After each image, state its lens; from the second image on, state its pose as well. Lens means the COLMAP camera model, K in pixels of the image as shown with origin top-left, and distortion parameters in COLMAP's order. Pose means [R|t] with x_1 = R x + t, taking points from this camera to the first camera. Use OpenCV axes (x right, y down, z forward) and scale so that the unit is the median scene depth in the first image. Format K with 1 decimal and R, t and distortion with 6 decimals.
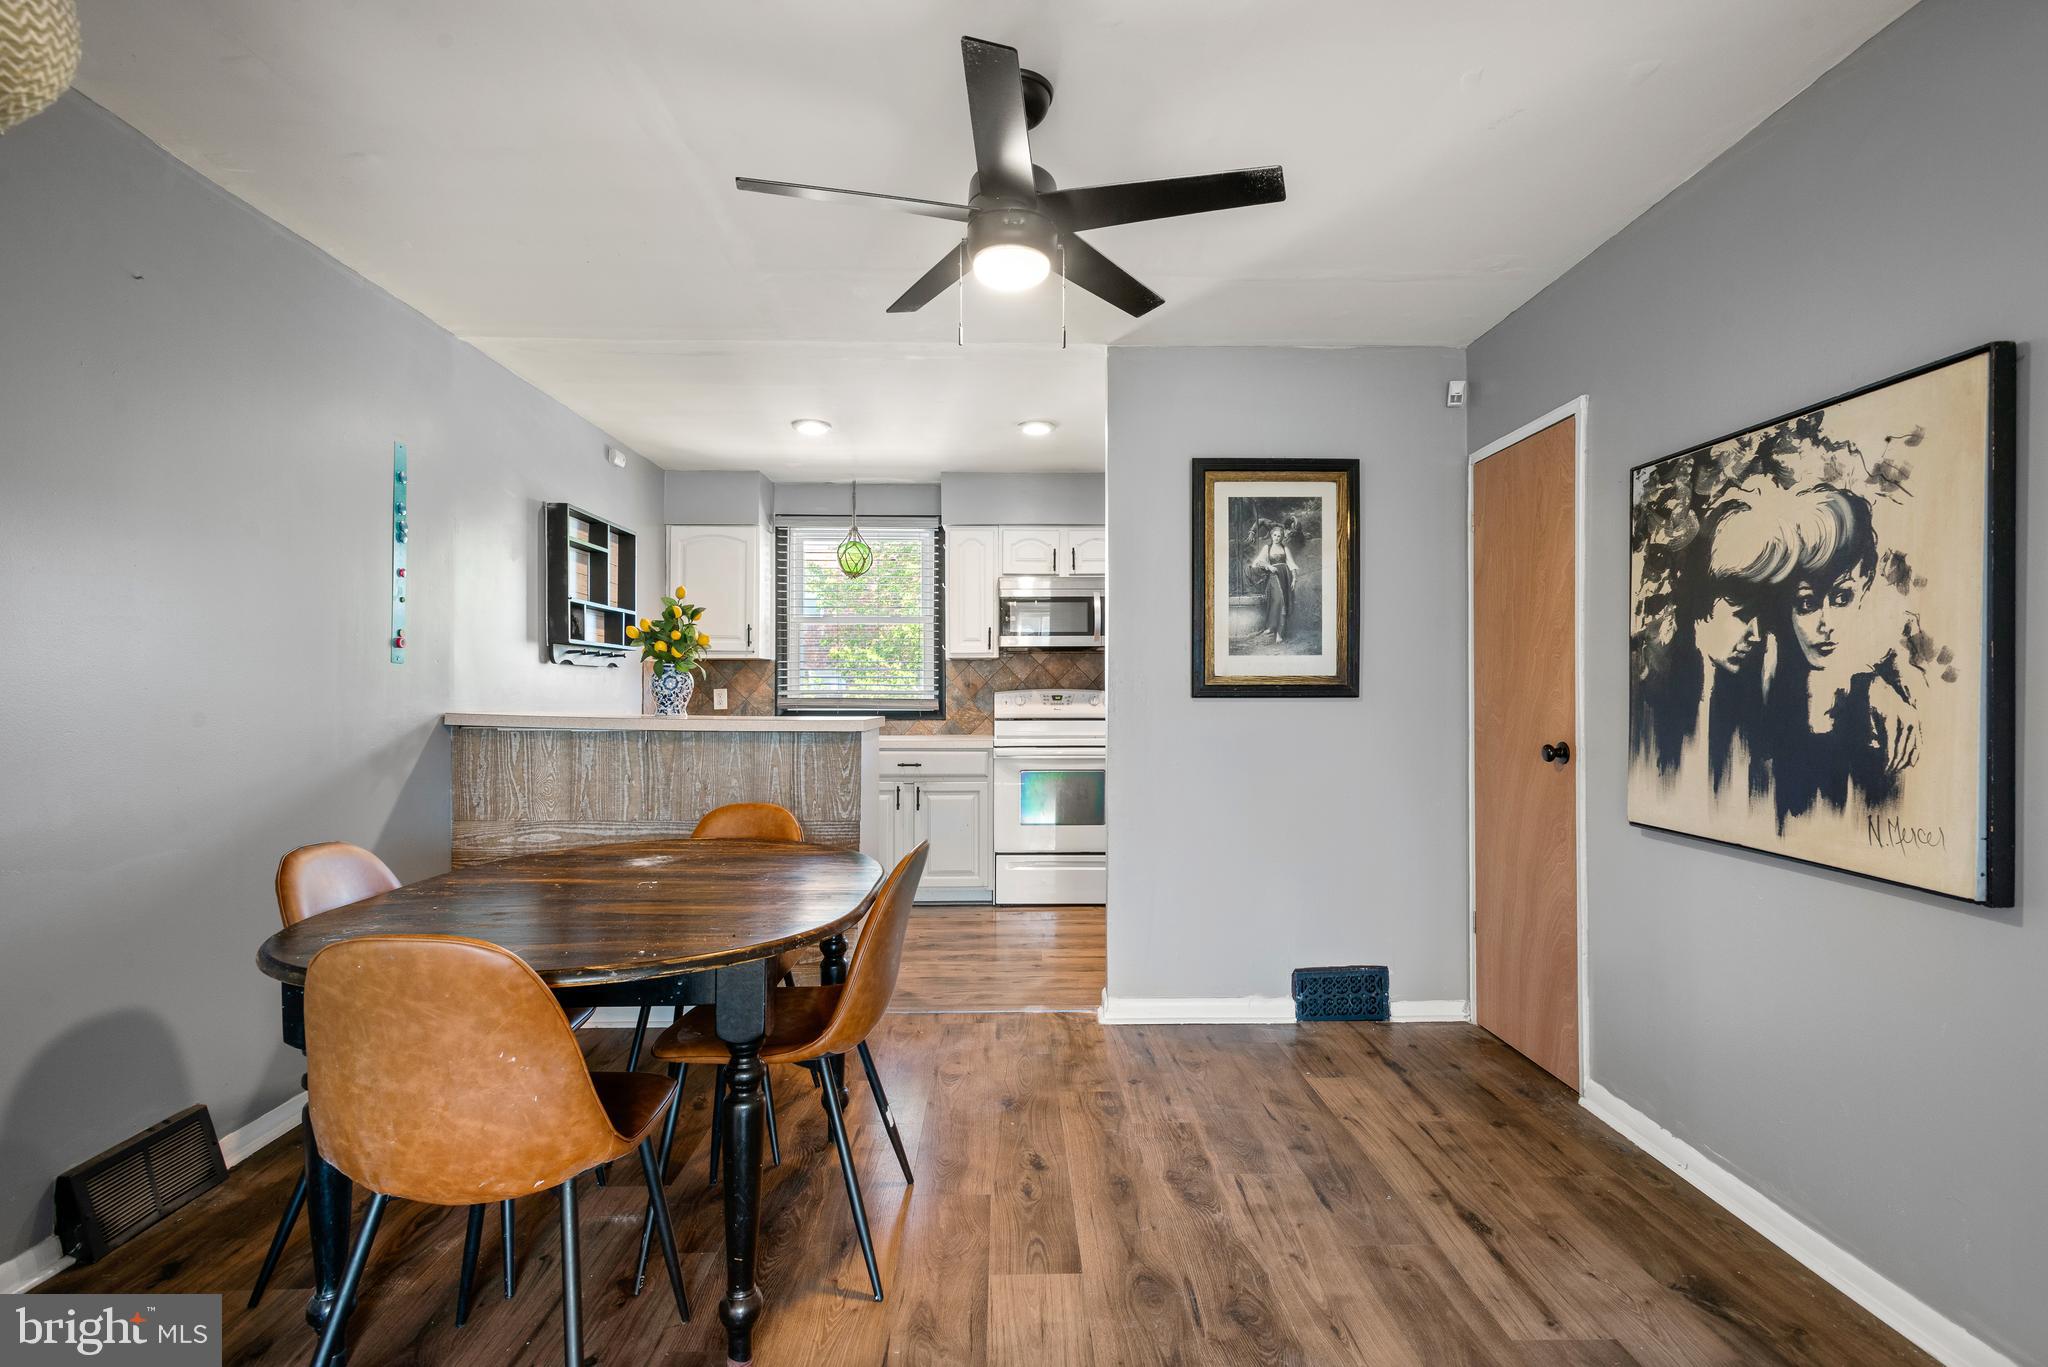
lens RADIAL K [[976.3, 0, 1019.4], [0, 976.3, 705.9], [0, 0, 1]] dist [0.009622, 0.000174]
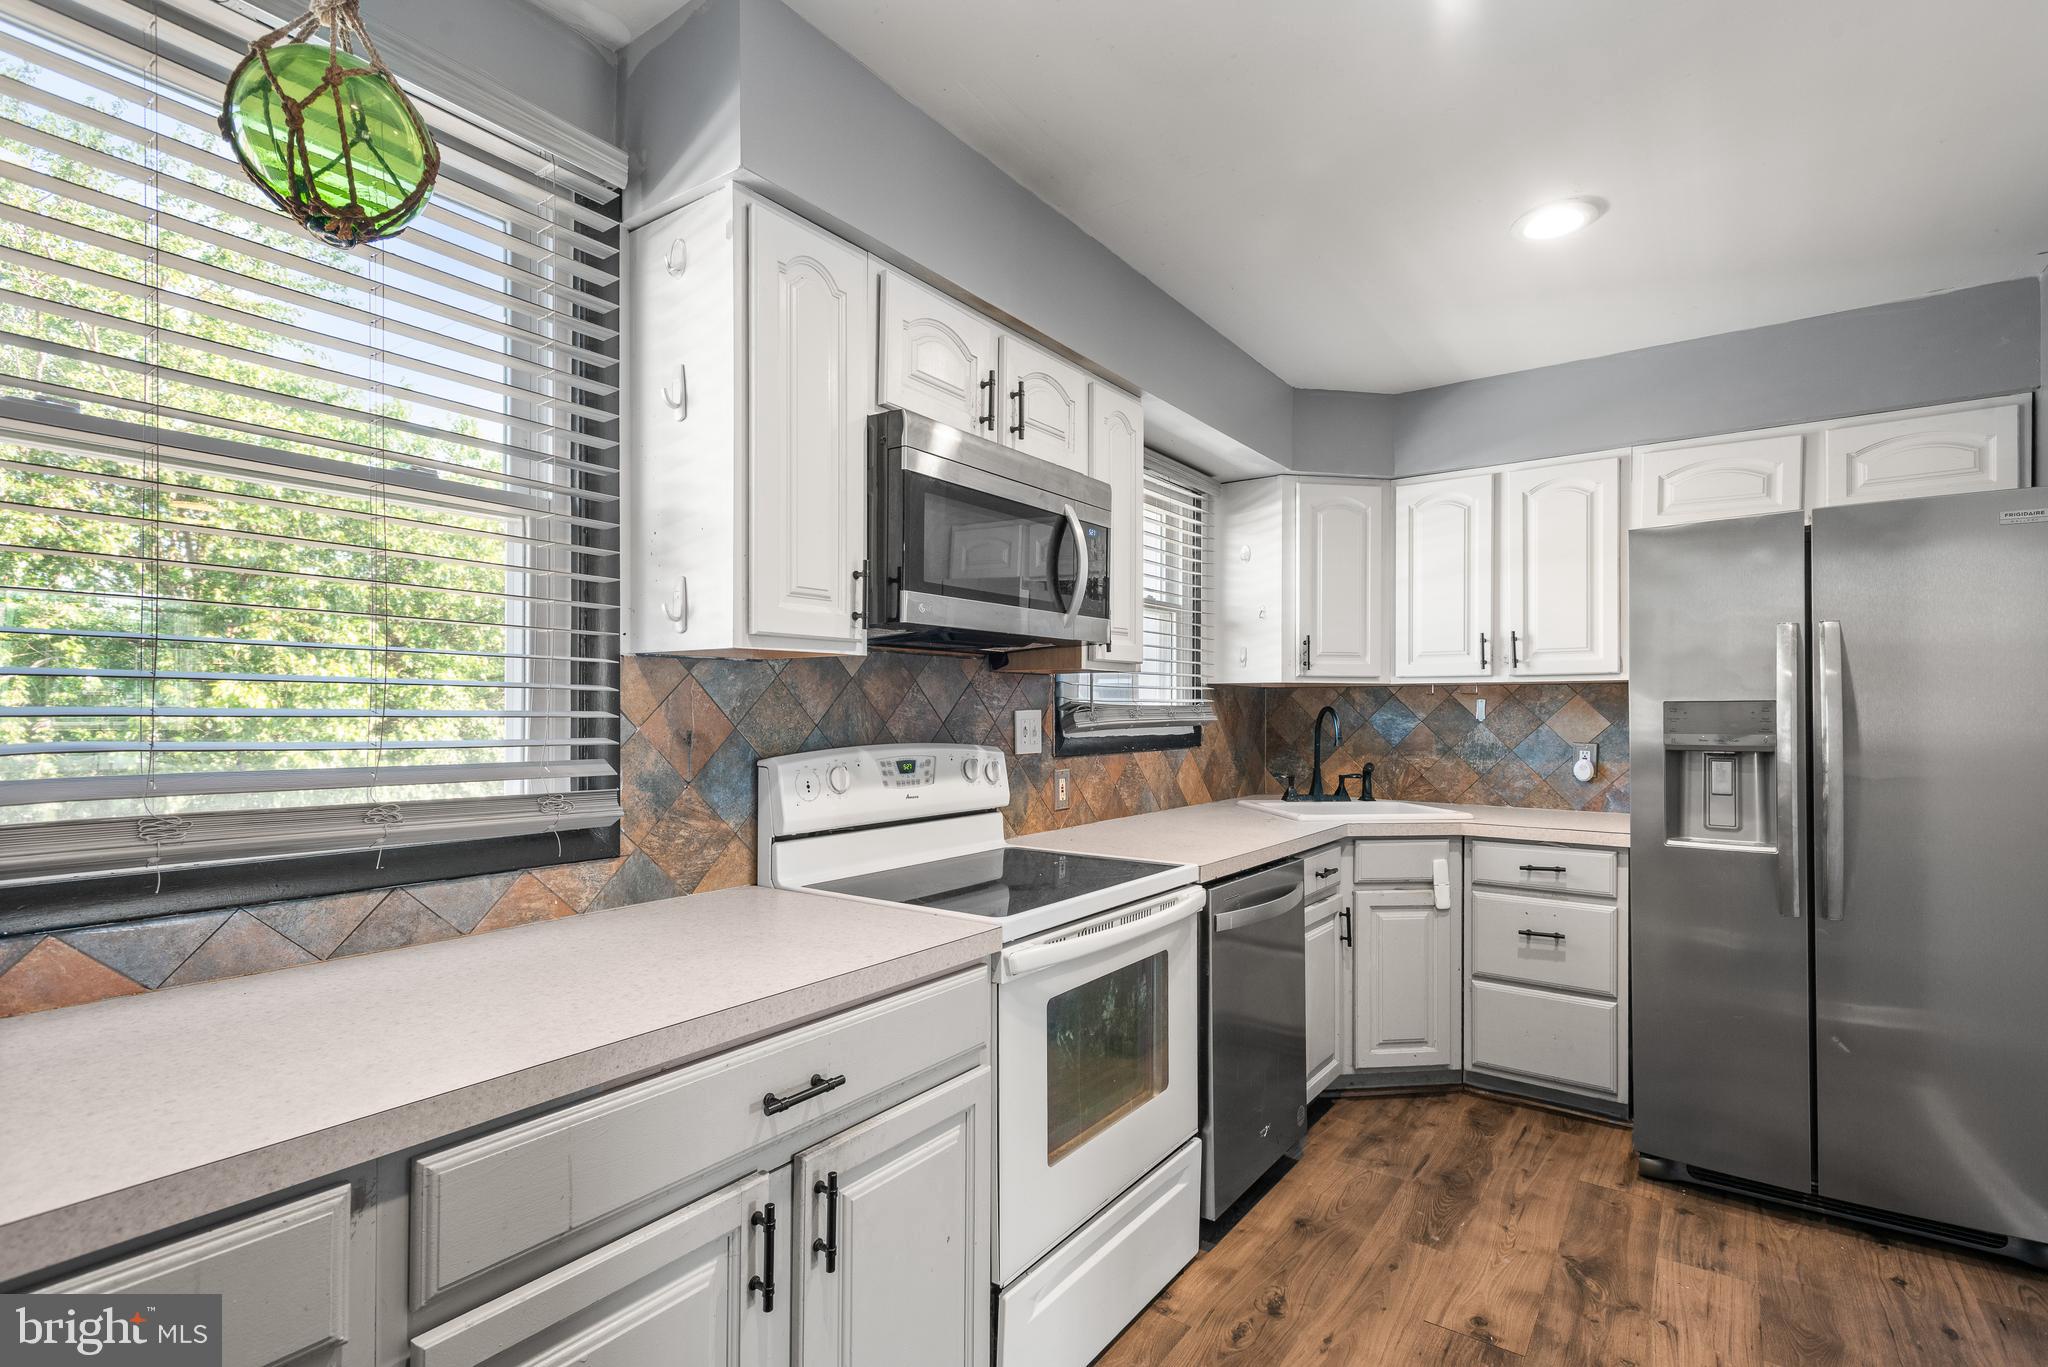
lens RADIAL K [[976.3, 0, 1019.4], [0, 976.3, 705.9], [0, 0, 1]] dist [0.009622, 0.000174]
pose [[0.586600, 0.005933, 0.809855, -0.249260], [0.007756, 0.999886, -0.012944, -0.027176], [-0.809840, 0.013874, 0.586487, 0.745101]]
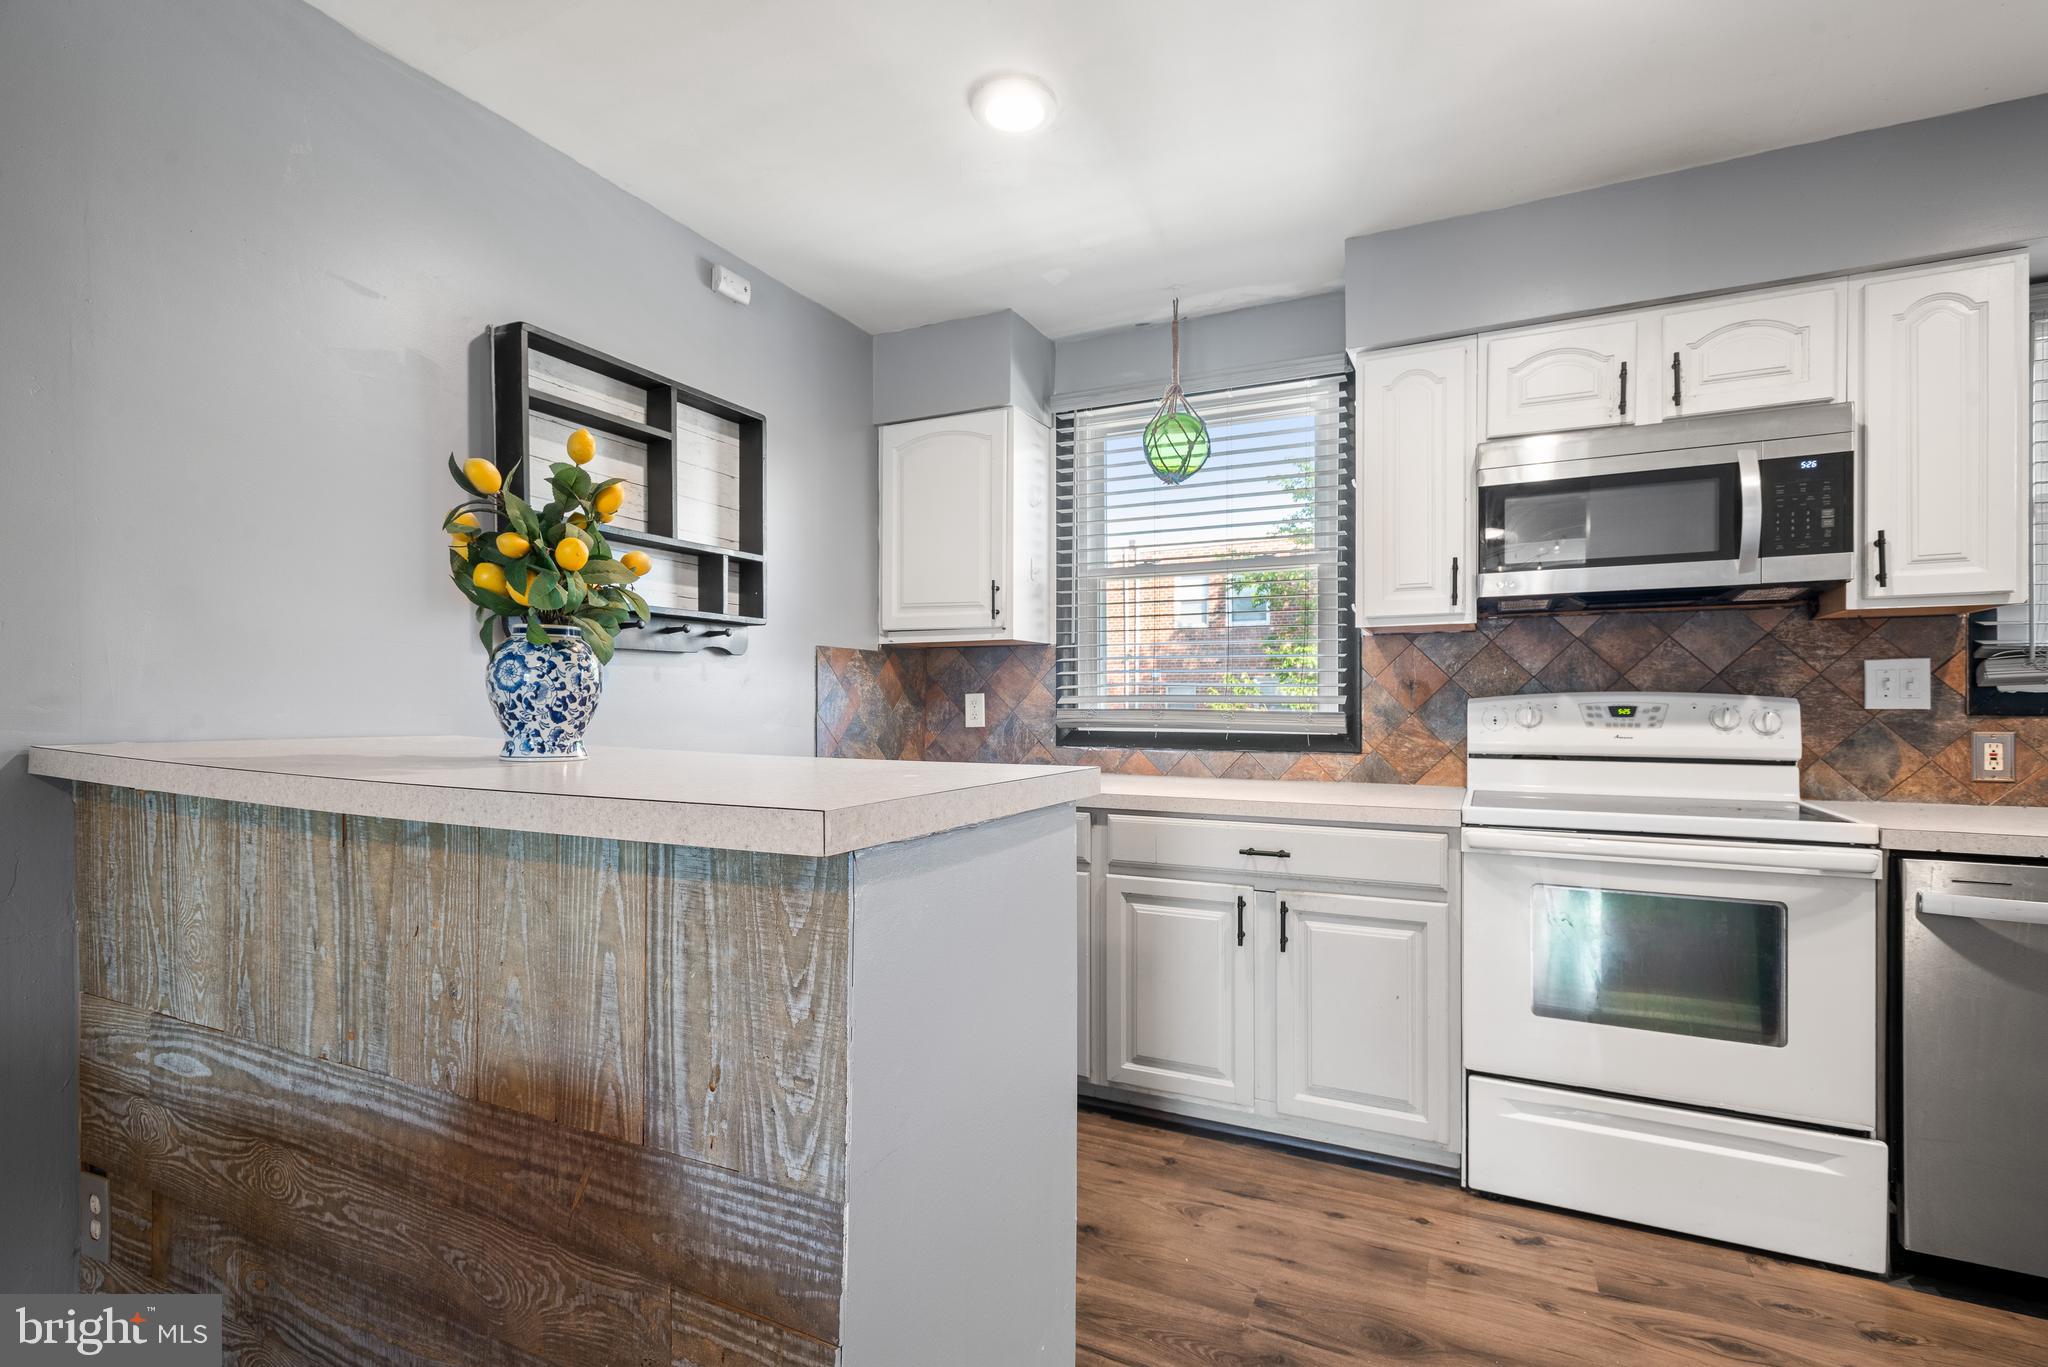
lens RADIAL K [[976.3, 0, 1019.4], [0, 976.3, 705.9], [0, 0, 1]] dist [0.009622, 0.000174]
pose [[0.891954, 0.003102, -0.452116, -0.004885], [-0.006742, 0.999957, -0.006440, -0.006086], [0.452076, 0.008792, 0.891936, 0.479784]]
